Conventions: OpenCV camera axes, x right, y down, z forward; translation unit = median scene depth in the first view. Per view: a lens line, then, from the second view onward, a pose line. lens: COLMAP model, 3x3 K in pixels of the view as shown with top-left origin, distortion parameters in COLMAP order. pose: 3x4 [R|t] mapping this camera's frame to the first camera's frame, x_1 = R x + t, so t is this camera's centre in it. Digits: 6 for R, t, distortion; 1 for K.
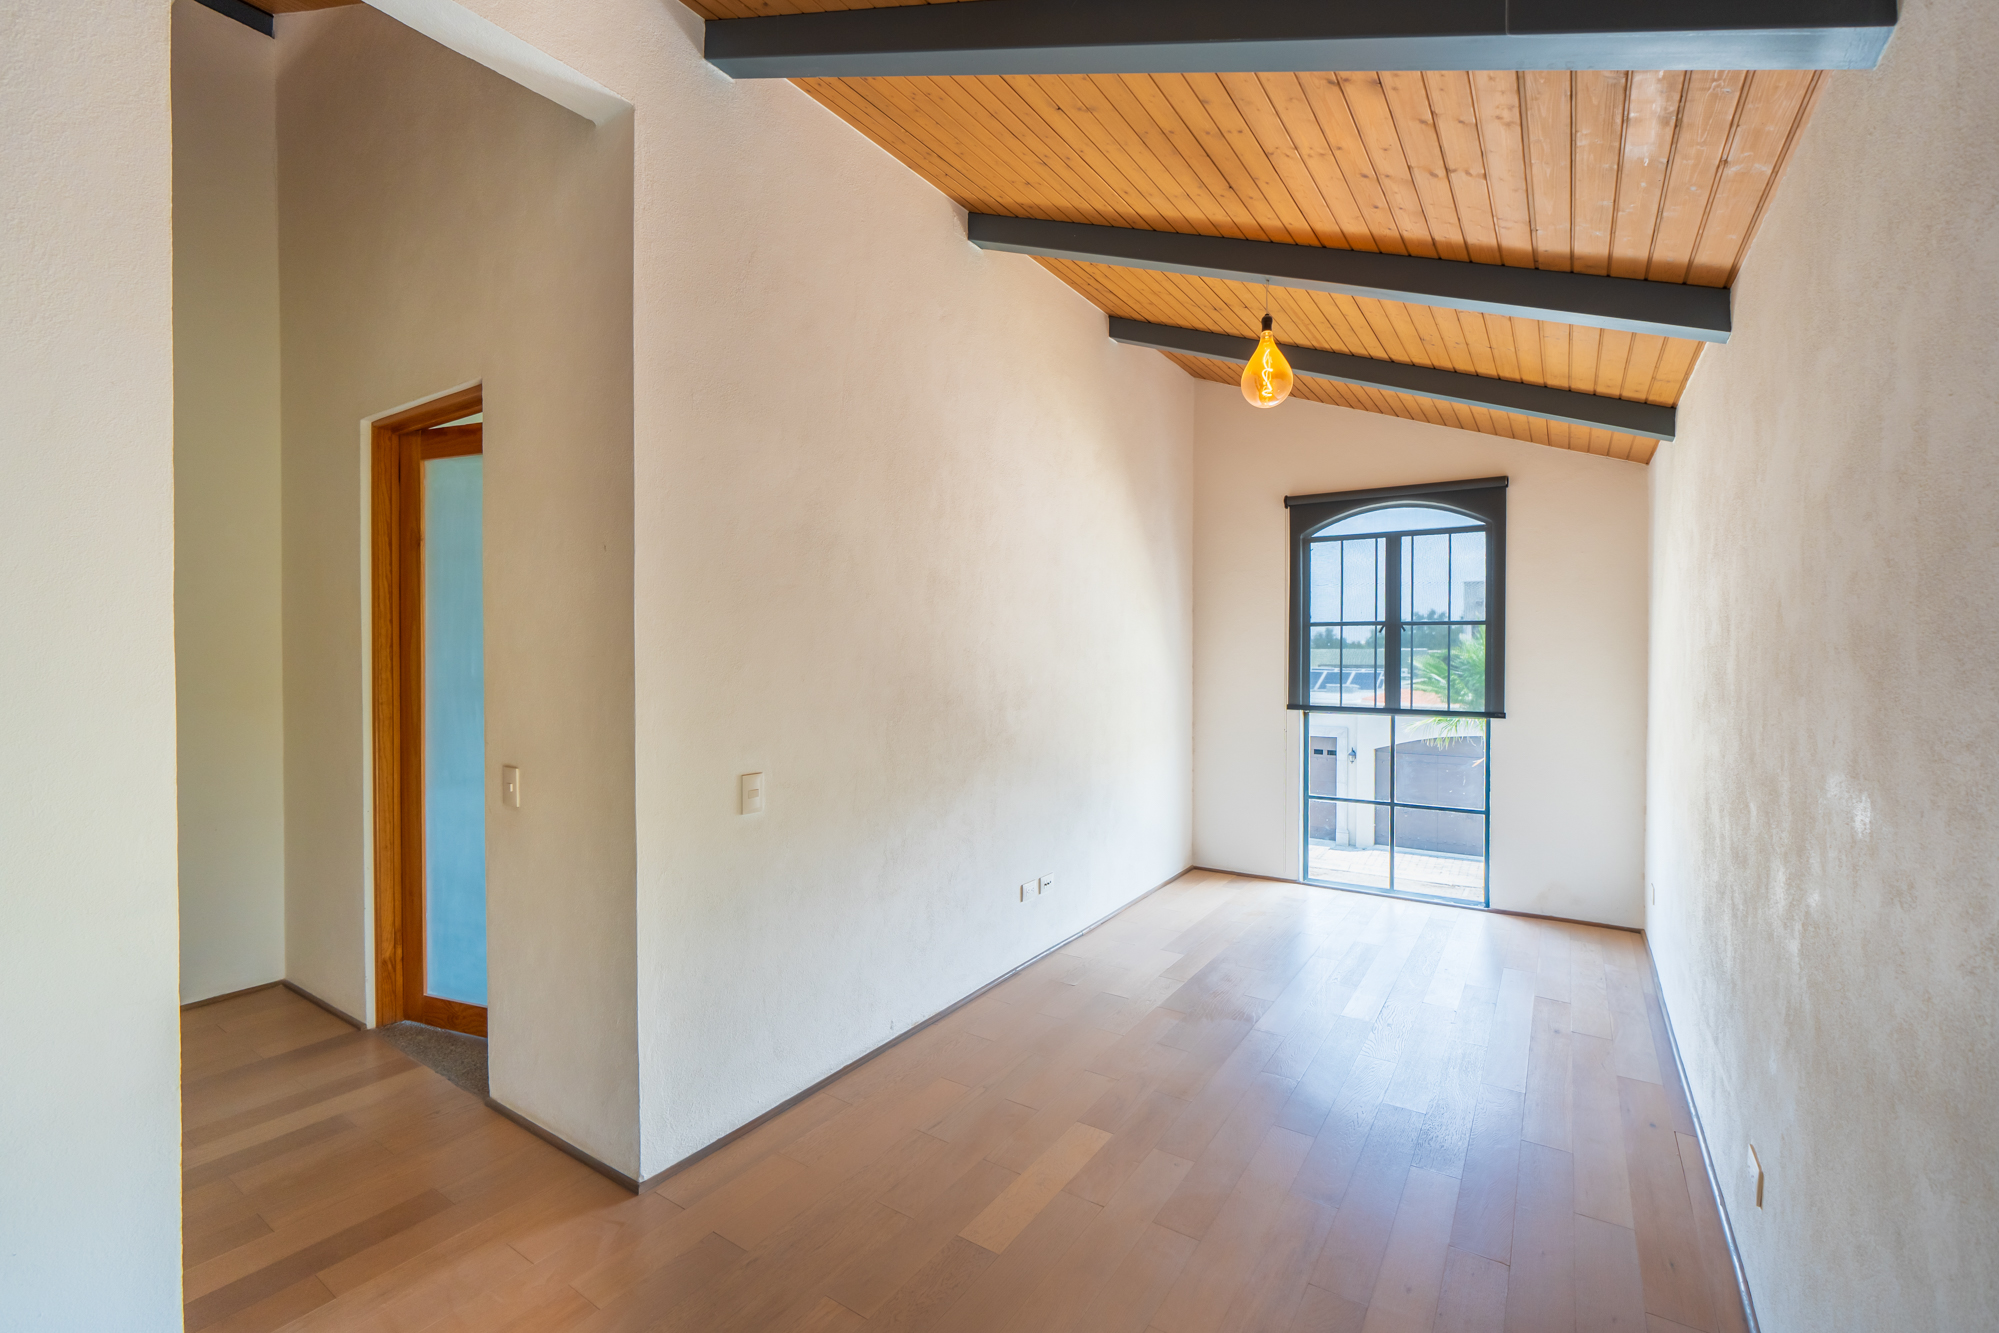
lens RADIAL K [[846.8, 0, 999.5], [0, 846.8, 666.5], [0, 0, 1]] dist [-0.002022, -0.000005]
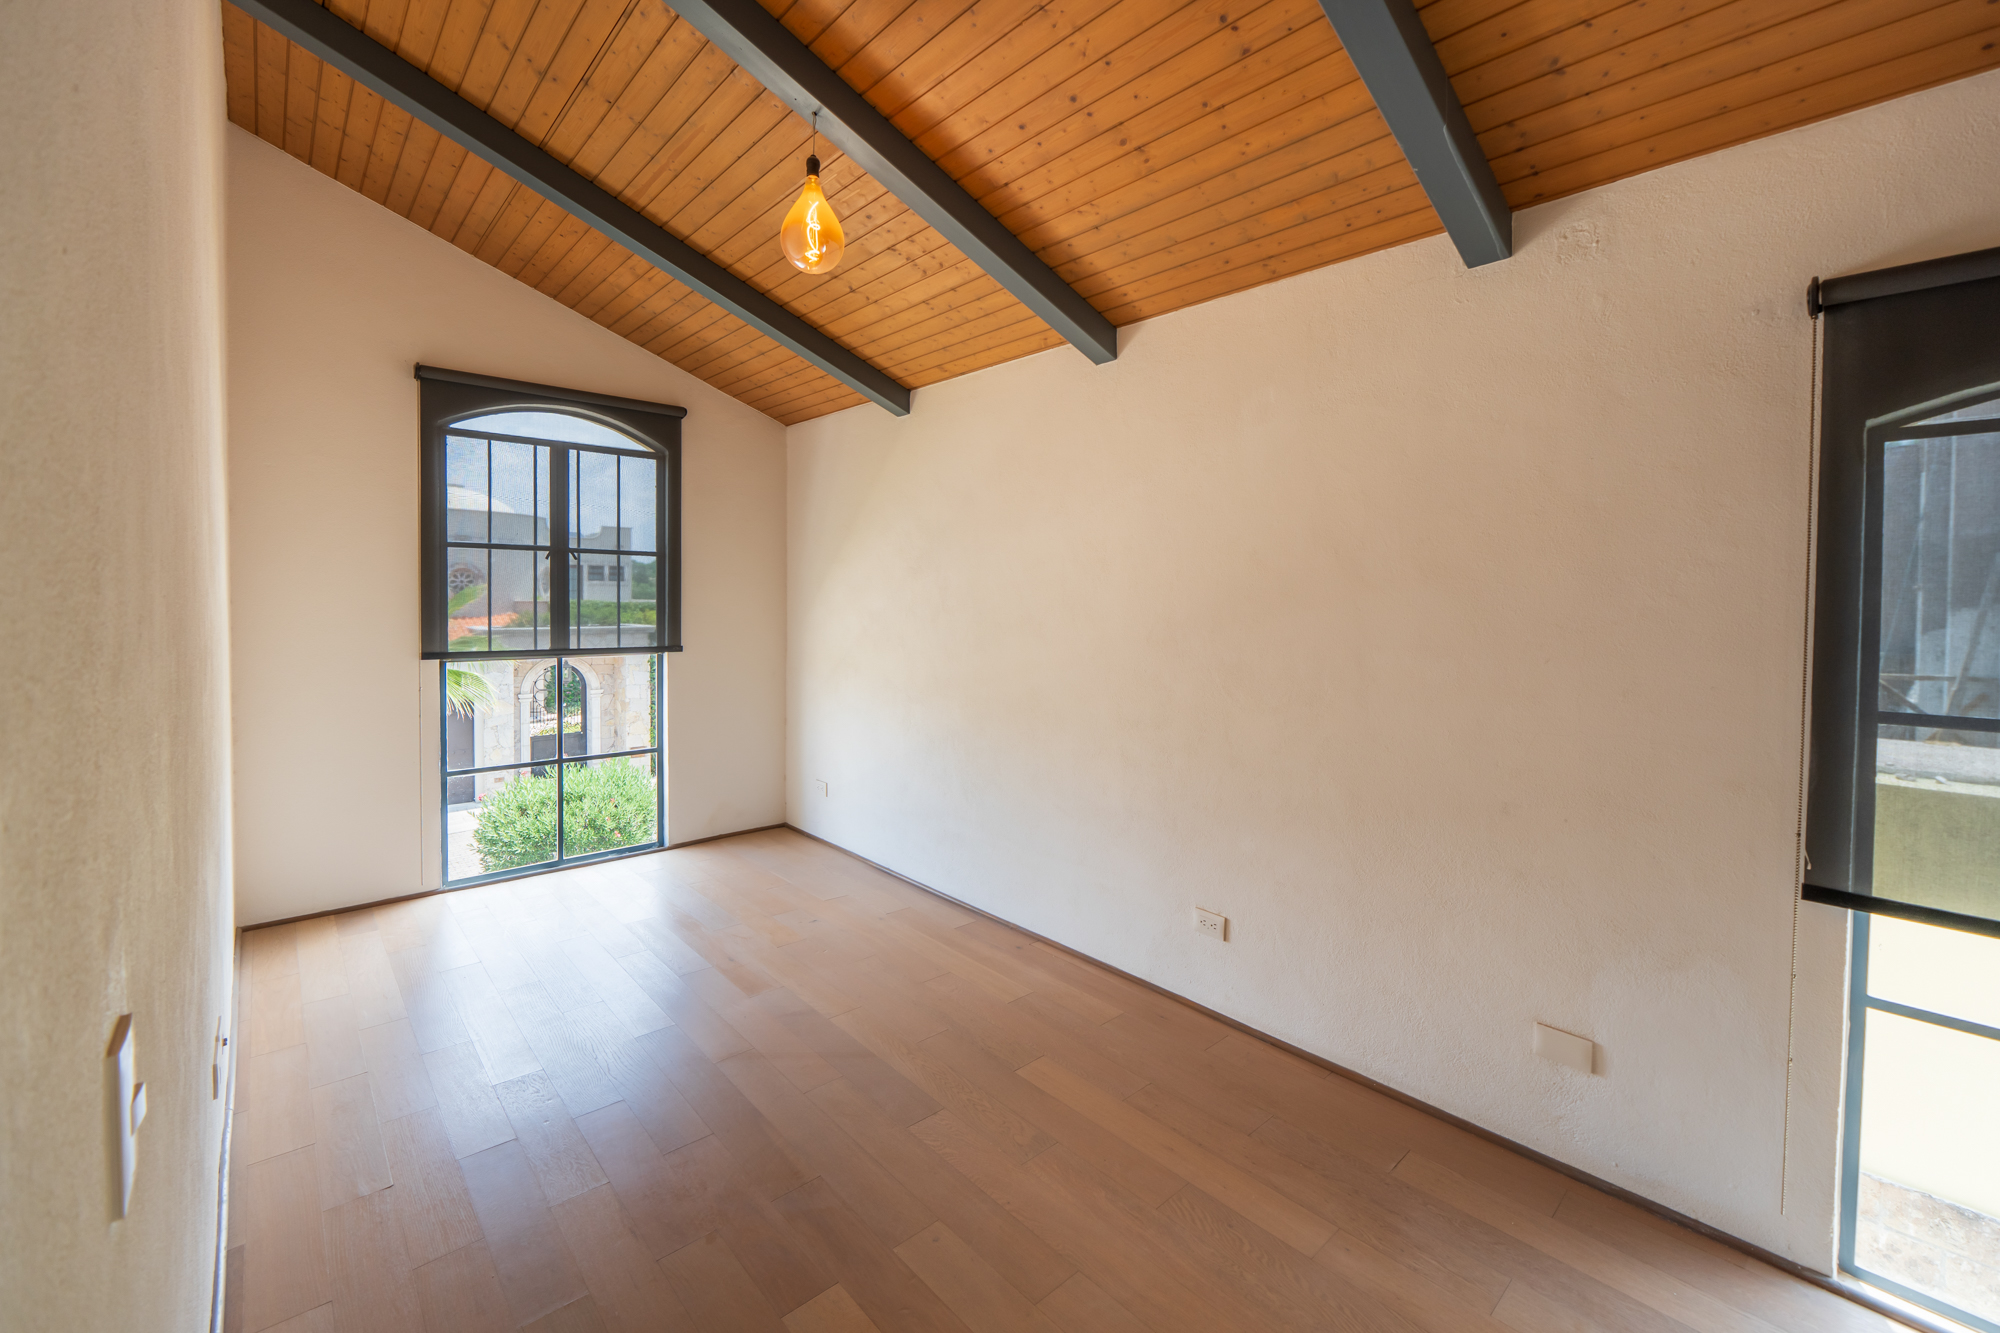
lens RADIAL K [[831.8, 0, 996.5], [0, 831.8, 622.6], [0, 0, 1]] dist [-0.000004, 0.000050]
pose [[0.251982, -0.027941, 0.967329, -0.240474], [0.006799, 0.999610, 0.027102, 0.003033], [-0.967708, -0.000253, 0.252073, 0.369115]]
